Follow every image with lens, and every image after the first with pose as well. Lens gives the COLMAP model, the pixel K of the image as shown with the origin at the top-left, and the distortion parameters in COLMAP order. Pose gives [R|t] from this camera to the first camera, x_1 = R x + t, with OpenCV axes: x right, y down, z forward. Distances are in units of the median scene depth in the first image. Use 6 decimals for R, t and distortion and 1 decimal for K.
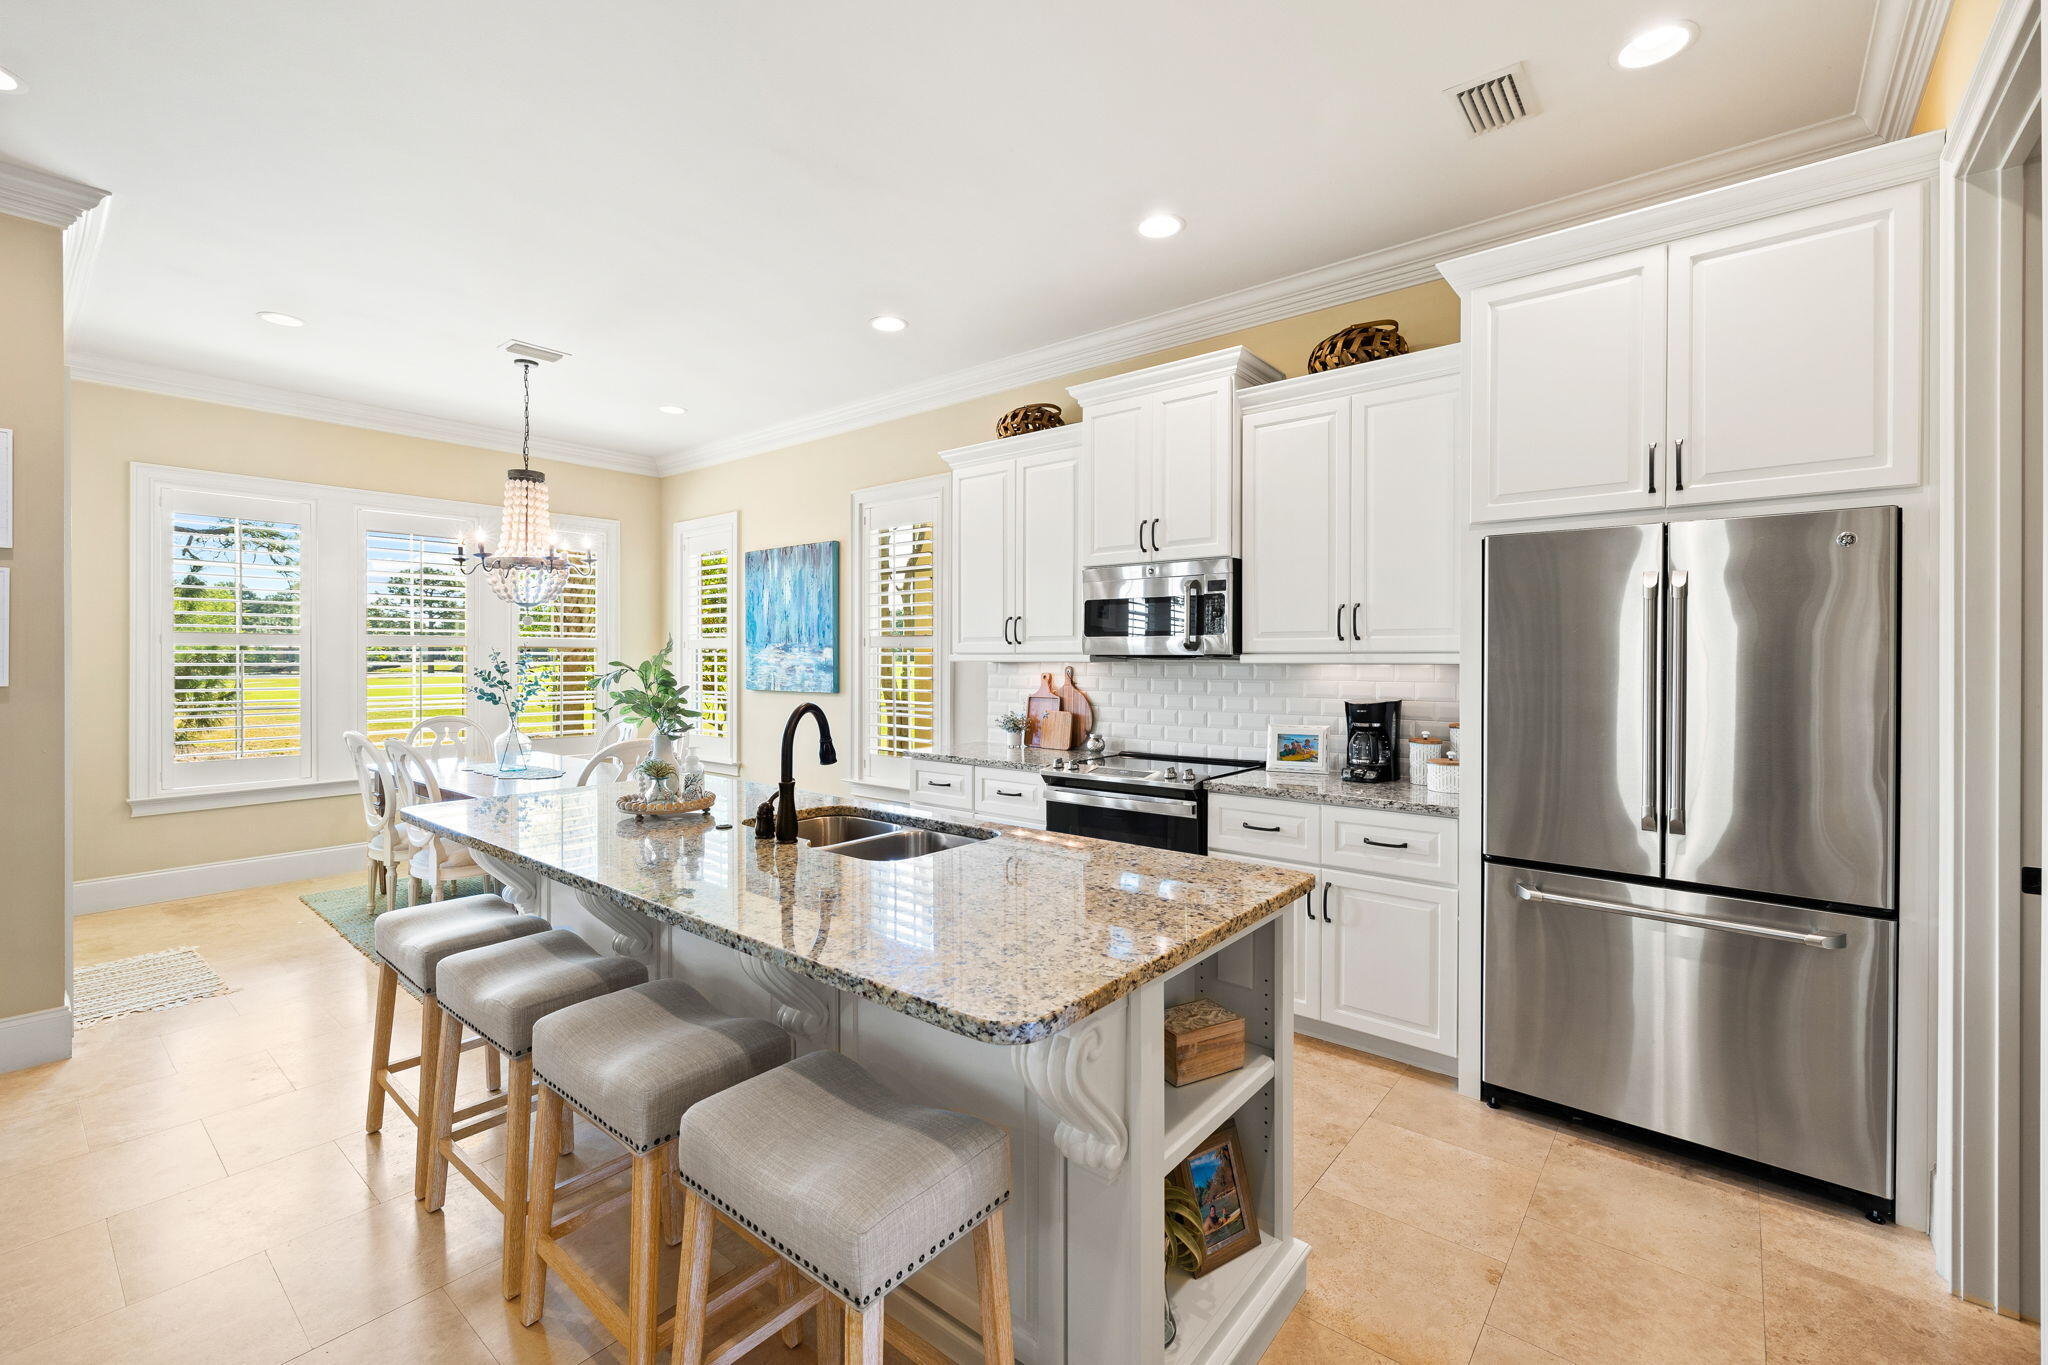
lens RADIAL K [[875.2, 0, 1025.7], [0, 875.2, 661.4], [0, 0, 1]] dist [-0.001543, 0.000108]
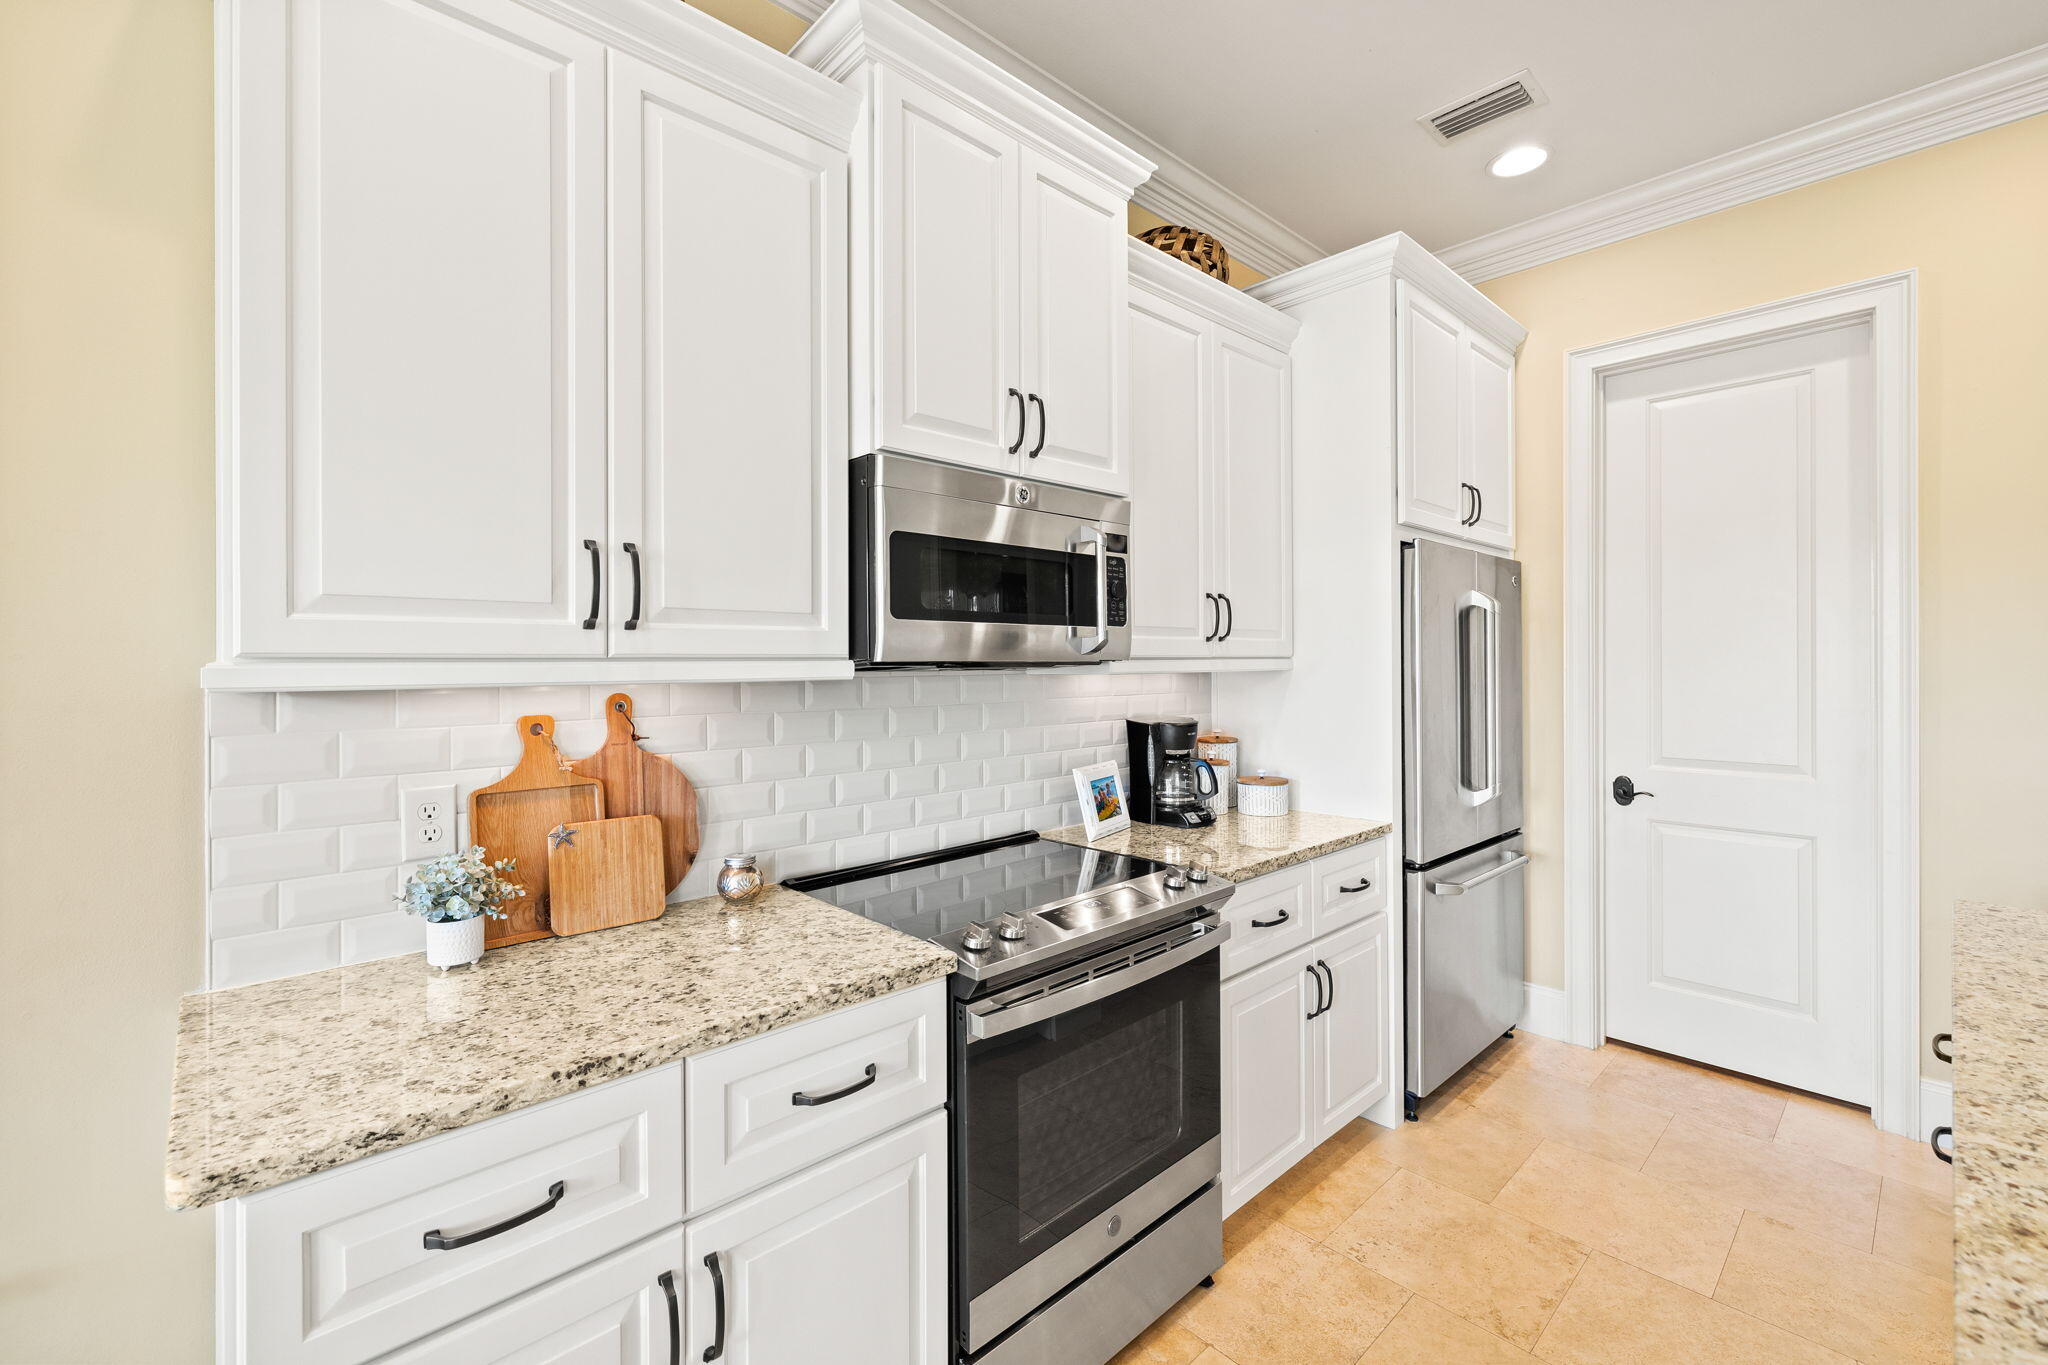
lens RADIAL K [[875.2, 0, 1028.2], [0, 875.2, 665.7], [0, 0, 1]] dist [-0.001543, 0.000108]
pose [[0.123568, -0.001966, 0.992334, -0.280344], [0.011413, 0.999935, 0.000560, -0.004320], [-0.992271, 0.011257, 0.123582, 0.739935]]
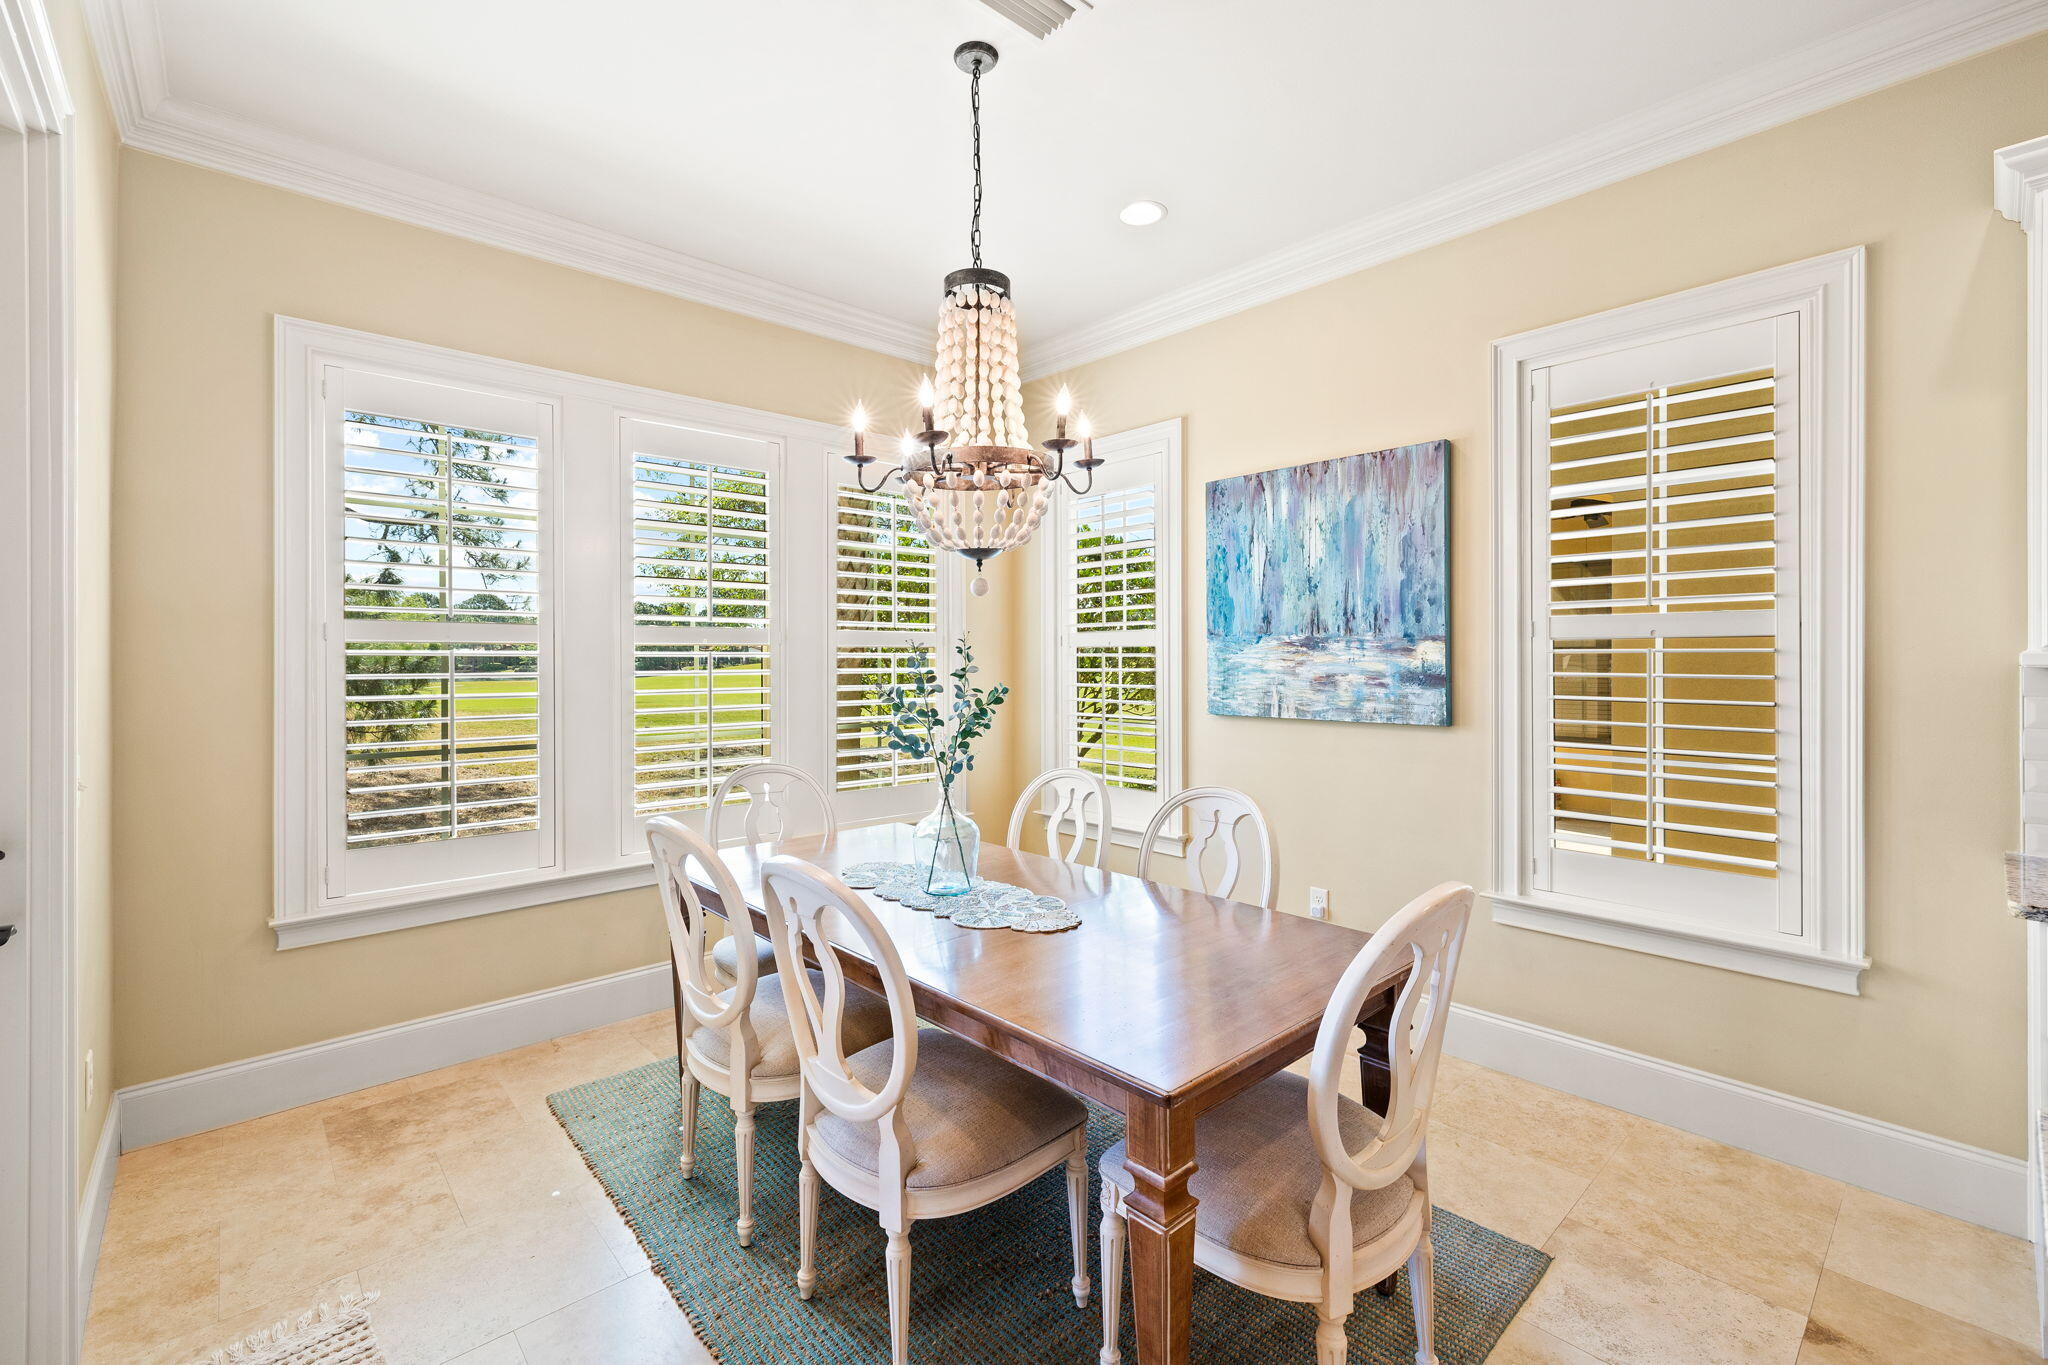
lens RADIAL K [[875.2, 0, 1005.6], [0, 875.2, 663.9], [0, 0, 1]] dist [-0.001543, 0.000108]
pose [[0.988548, -0.004900, -0.150826, -0.479322], [0.004701, 0.999988, -0.001677, -0.002330], [0.150833, 0.000949, 0.988559, 0.518379]]
